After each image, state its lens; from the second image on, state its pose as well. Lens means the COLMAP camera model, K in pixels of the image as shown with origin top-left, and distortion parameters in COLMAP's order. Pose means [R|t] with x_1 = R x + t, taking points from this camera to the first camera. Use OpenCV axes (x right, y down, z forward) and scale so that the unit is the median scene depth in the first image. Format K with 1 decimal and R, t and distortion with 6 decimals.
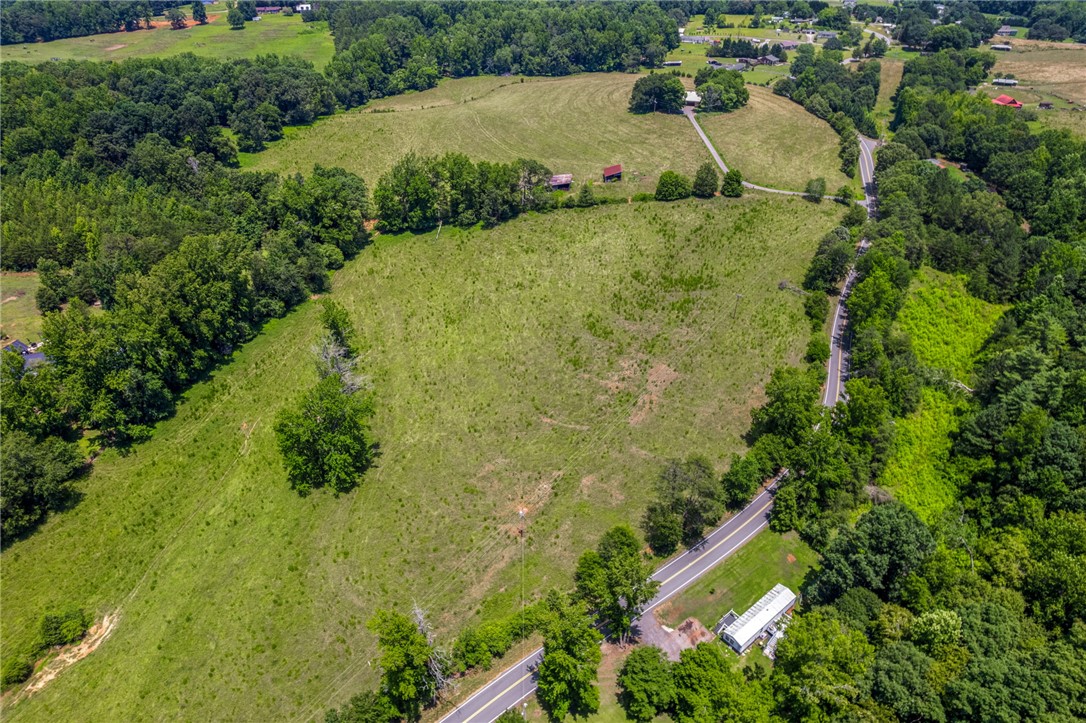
lens RADIAL K [[706.8, 0, 543.0], [0, 706.8, 361.5], [0, 0, 1]] dist [-0.080271, 0.073333]
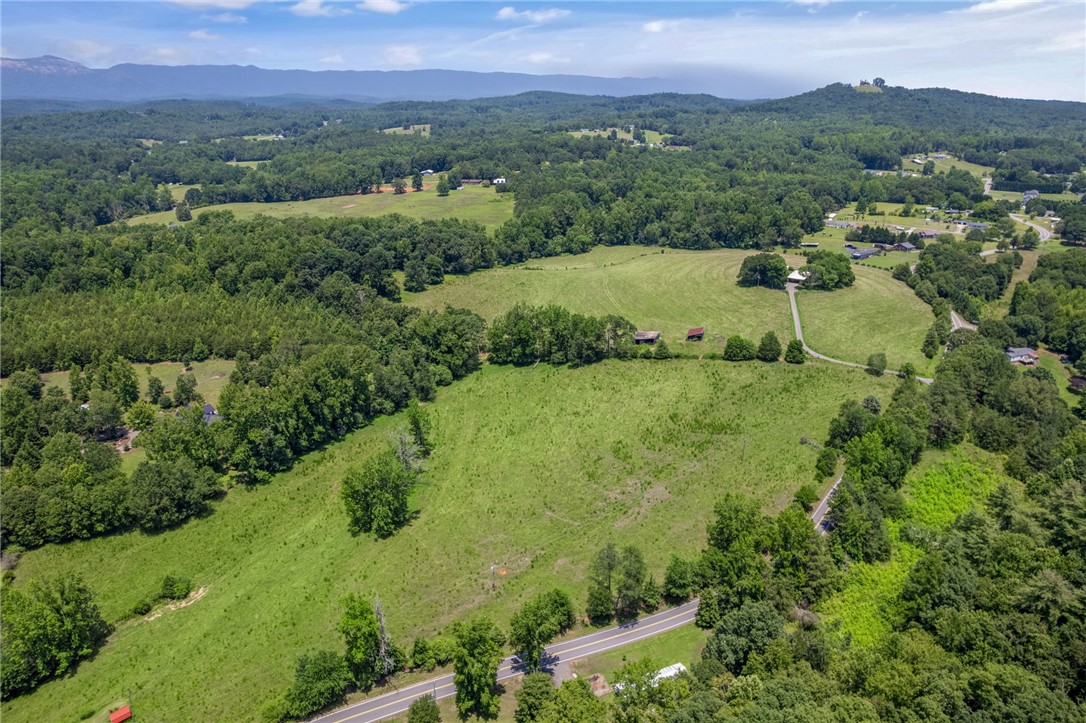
lens RADIAL K [[720.9, 0, 546.5], [0, 720.9, 359.6], [0, 0, 1]] dist [-0.048642, 0.002346]
pose [[0.959352, 0.098603, -0.264427, 0.204593], [-0.155078, 0.967023, -0.202035, 0.051979], [0.235786, 0.234829, 0.943006, -0.169591]]
